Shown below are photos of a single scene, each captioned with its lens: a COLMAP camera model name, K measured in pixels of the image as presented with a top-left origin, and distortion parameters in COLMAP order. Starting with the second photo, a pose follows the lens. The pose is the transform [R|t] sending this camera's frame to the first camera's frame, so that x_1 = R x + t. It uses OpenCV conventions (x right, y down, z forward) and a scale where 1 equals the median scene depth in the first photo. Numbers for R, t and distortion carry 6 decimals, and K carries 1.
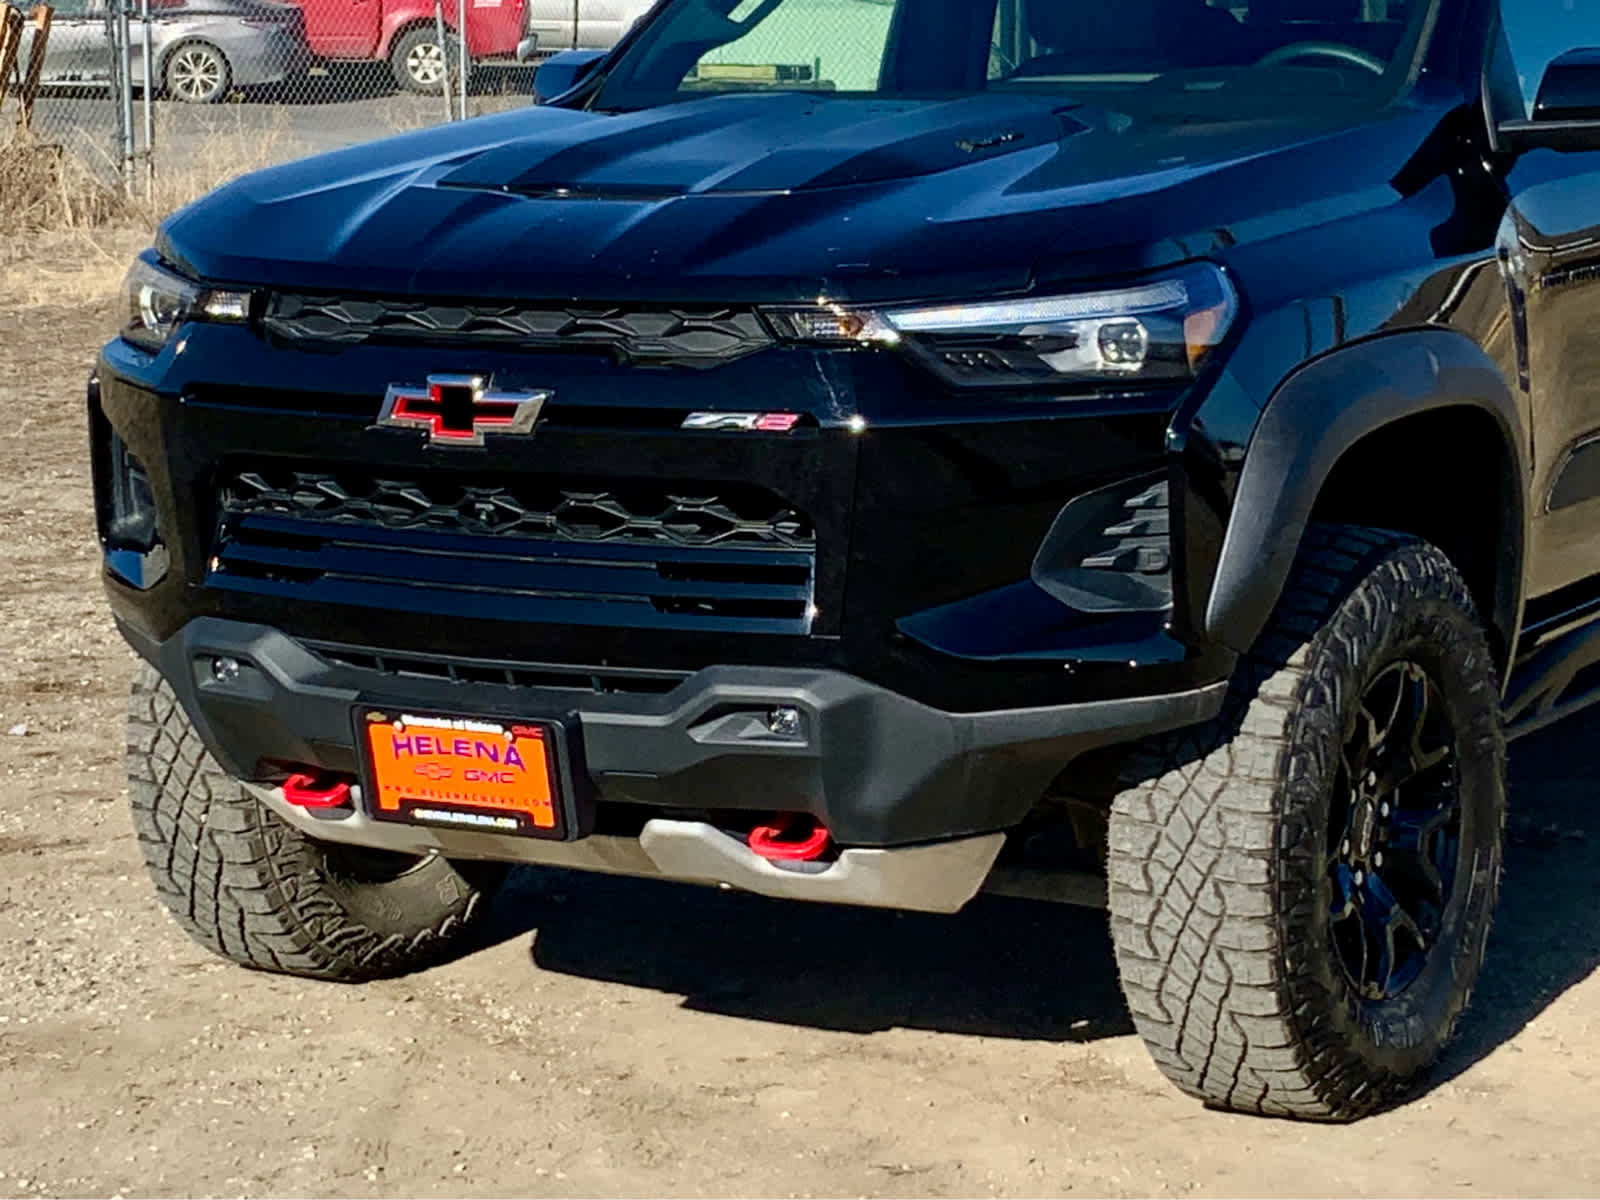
lens RADIAL K [[4205.0, 0, 800.0], [0, 4205.0, 600.0], [0, 0, 1]] dist [0.044703, 0.055126]
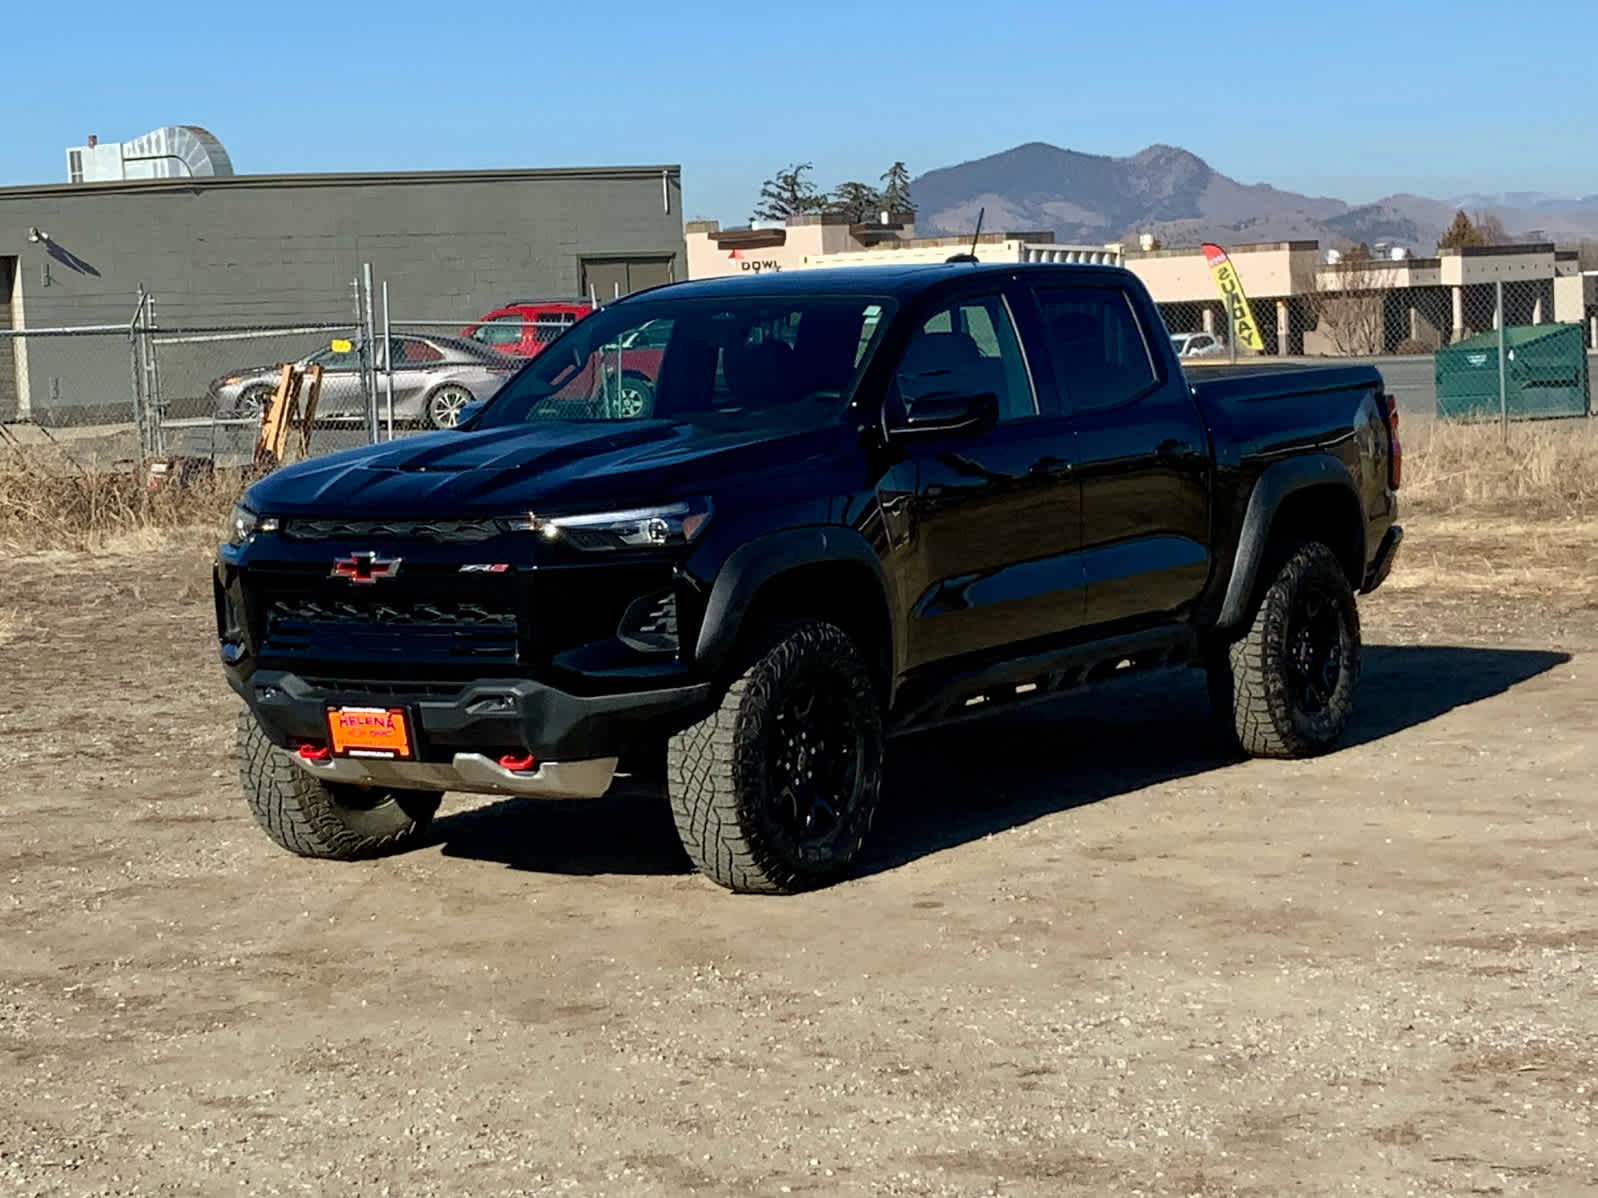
lens RADIAL K [[3347.5, 0, 799.2], [0, 3347.5, 542.5], [0, 0, 1]] dist [0.057925, -0.029436]
pose [[0.998710, -0.019009, -0.047094, 0.226451], [0.015106, 0.996526, -0.081899, 0.088153], [0.048487, 0.081082, 0.995527, -0.733407]]
